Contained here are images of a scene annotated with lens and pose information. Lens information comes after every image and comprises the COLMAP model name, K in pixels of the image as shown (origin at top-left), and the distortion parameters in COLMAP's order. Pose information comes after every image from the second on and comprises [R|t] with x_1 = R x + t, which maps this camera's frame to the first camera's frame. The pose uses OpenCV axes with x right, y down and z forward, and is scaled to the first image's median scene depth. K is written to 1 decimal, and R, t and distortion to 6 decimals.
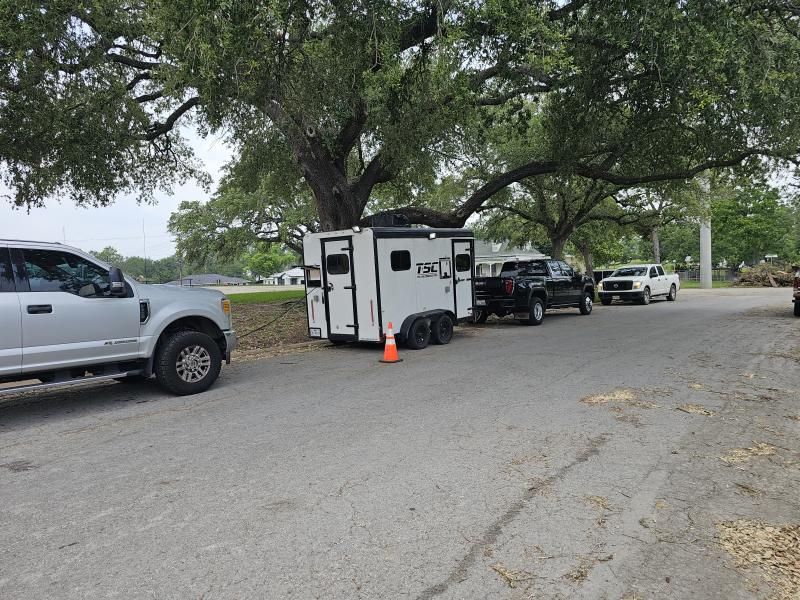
lens RADIAL K [[527.8, 0, 400.0], [0, 527.8, 300.0], [0, 0, 1]] dist [0.043696, -0.000148]
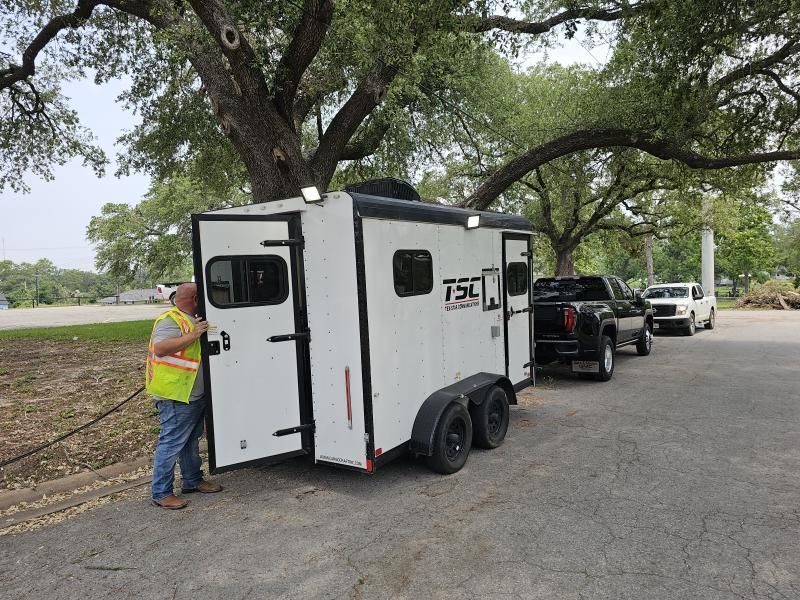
lens RADIAL K [[527.8, 0, 400.0], [0, 527.8, 300.0], [0, 0, 1]] dist [0.043696, -0.000148]
pose [[0.996943, 0.005663, 0.077930, -0.034317], [-0.003321, 0.999540, -0.030151, -0.030135], [-0.078065, 0.029800, 0.996503, 0.440563]]
